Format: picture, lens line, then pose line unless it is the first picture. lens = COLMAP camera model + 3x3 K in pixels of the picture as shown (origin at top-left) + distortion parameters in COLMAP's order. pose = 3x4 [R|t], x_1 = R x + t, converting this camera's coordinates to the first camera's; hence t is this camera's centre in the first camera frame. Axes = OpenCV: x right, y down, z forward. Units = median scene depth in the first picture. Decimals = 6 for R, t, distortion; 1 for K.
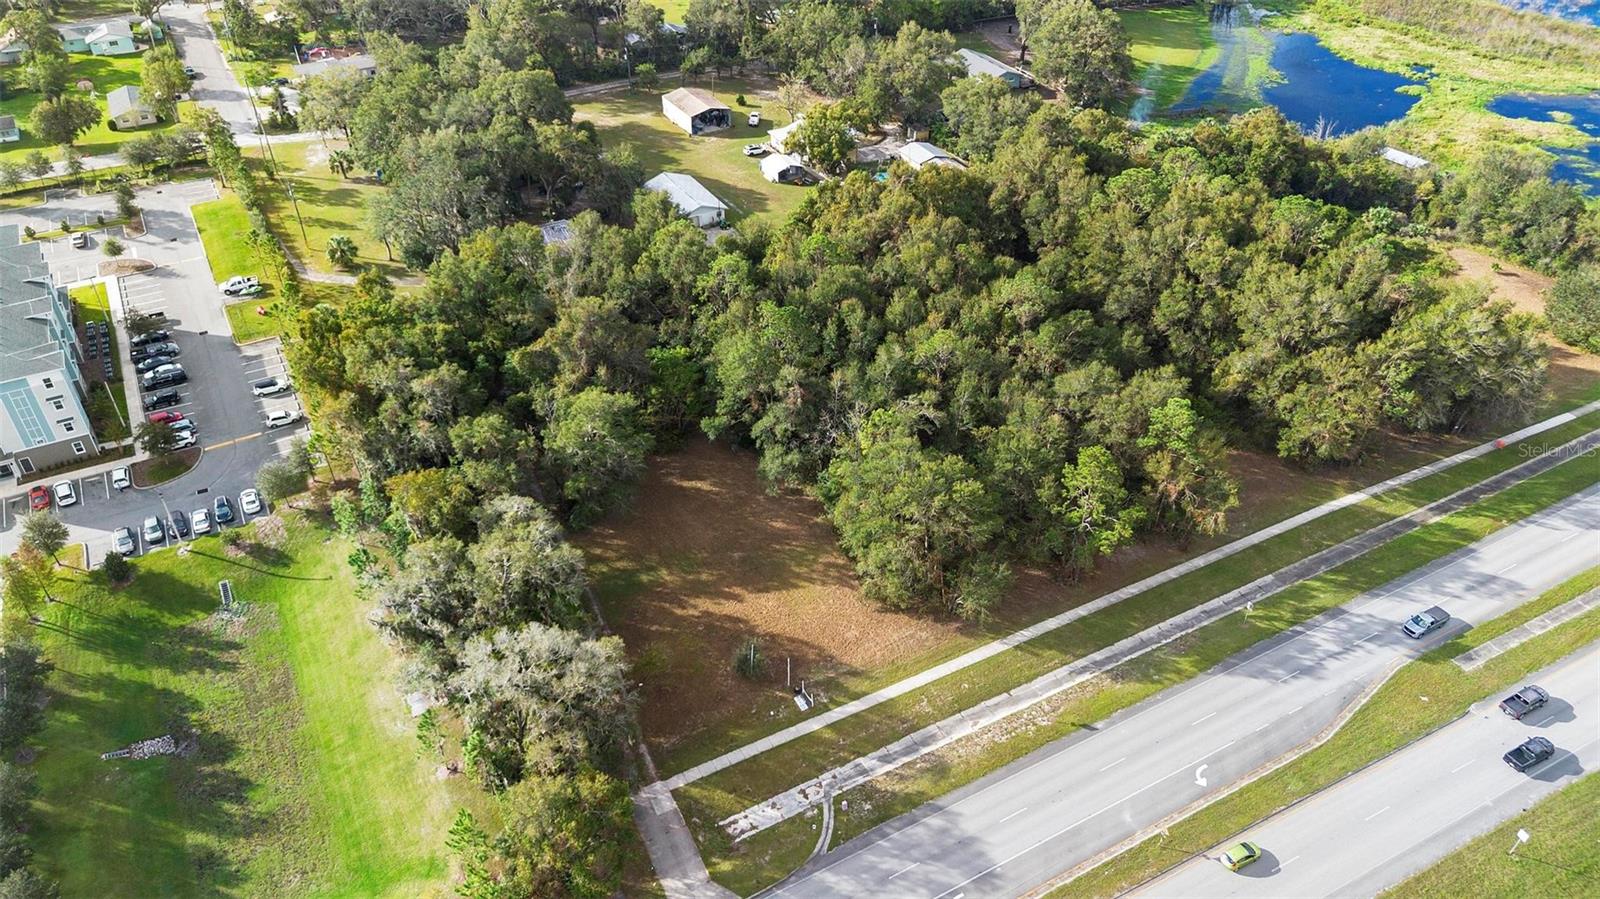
lens RADIAL K [[1129.8, 0, 801.3], [0, 1129.8, 456.3], [0, 0, 1]] dist [0.053600, -0.046062]
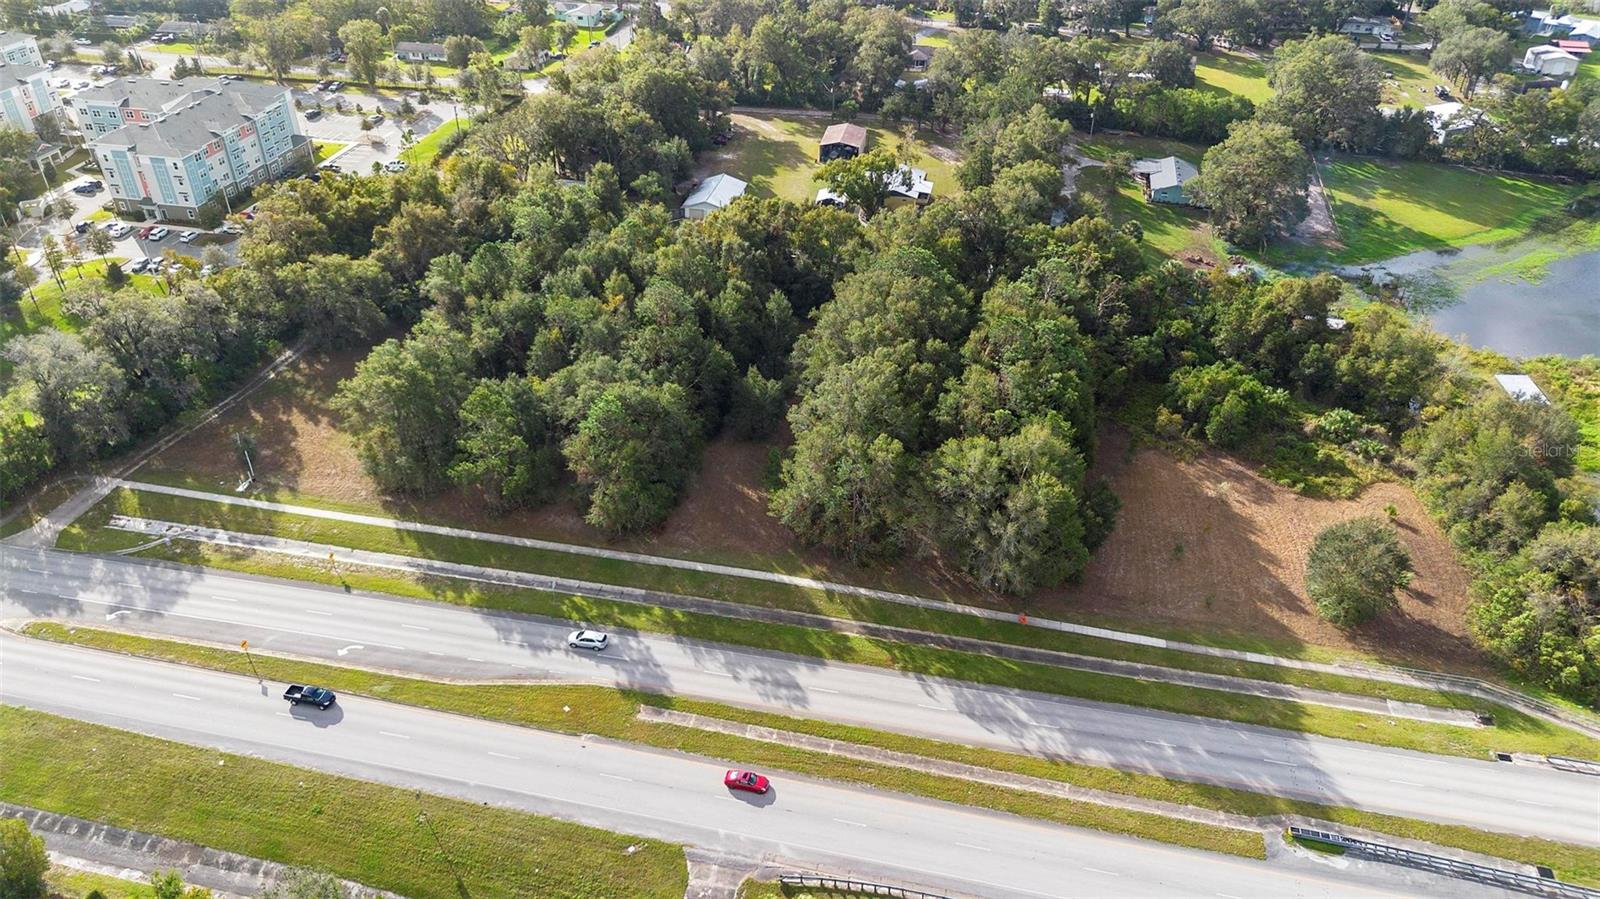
lens RADIAL K [[1129.8, 0, 801.3], [0, 1129.8, 456.3], [0, 0, 1]] dist [0.053600, -0.046062]
pose [[0.767429, 0.357896, -0.531943, 1.078483], [-0.390691, 0.918901, 0.054600, -0.129005], [0.508344, 0.165924, 0.845018, 0.176519]]
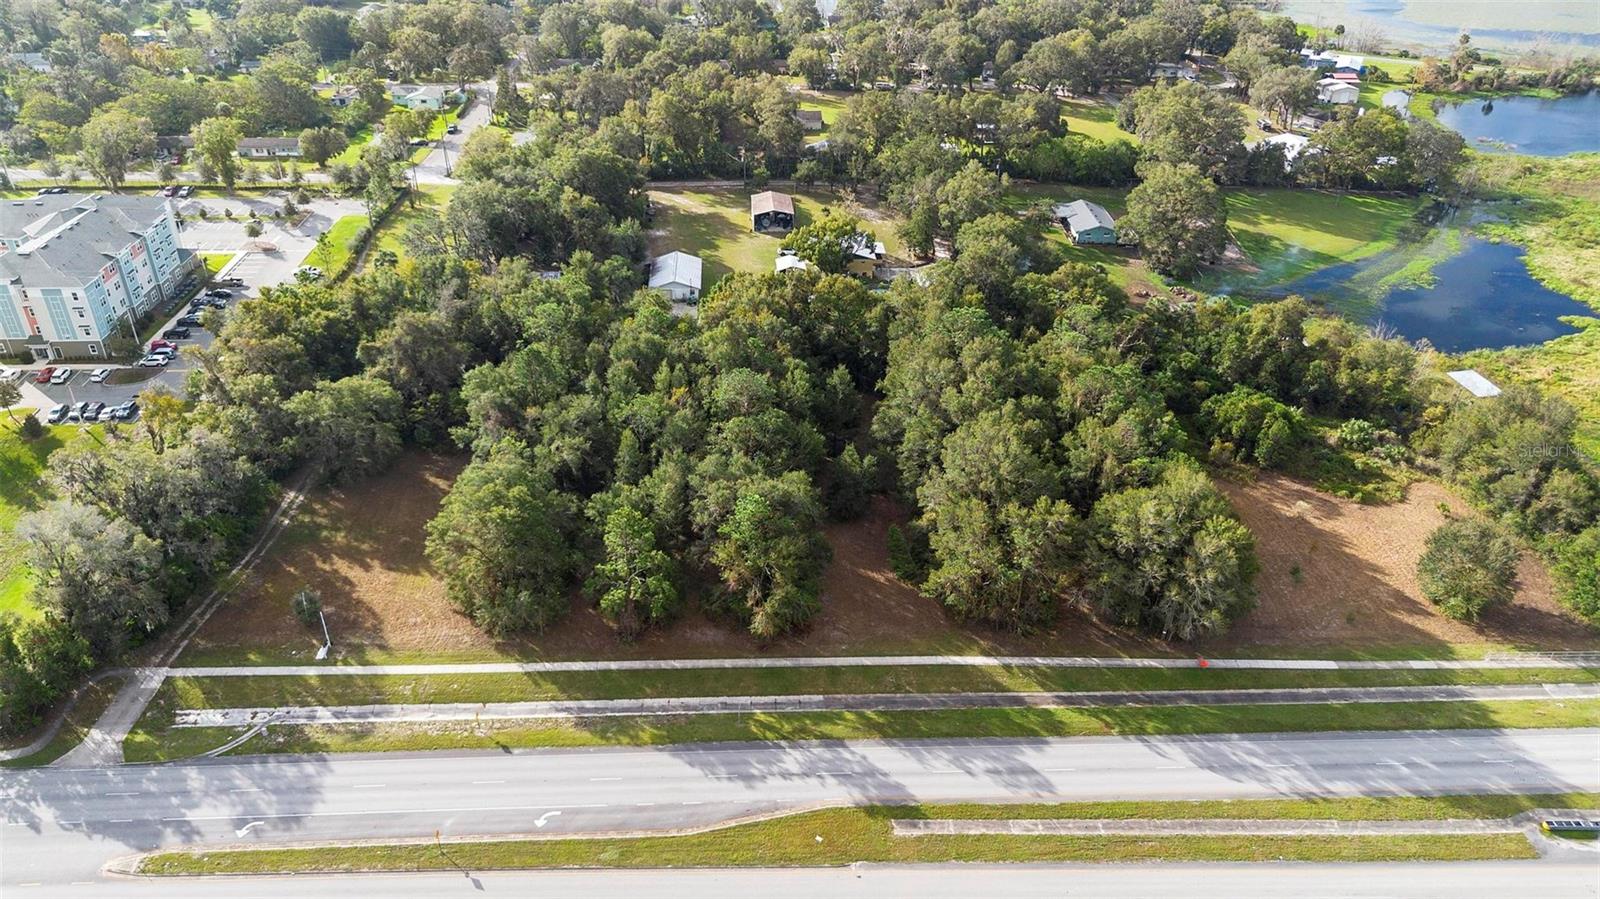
lens RADIAL K [[1129.8, 0, 801.3], [0, 1129.8, 456.3], [0, 0, 1]] dist [0.053600, -0.046062]
pose [[0.899925, 0.228794, -0.371199, 0.743156], [-0.269111, 0.961242, -0.059950, -0.033705], [0.343096, 0.153844, 0.926616, 0.051684]]
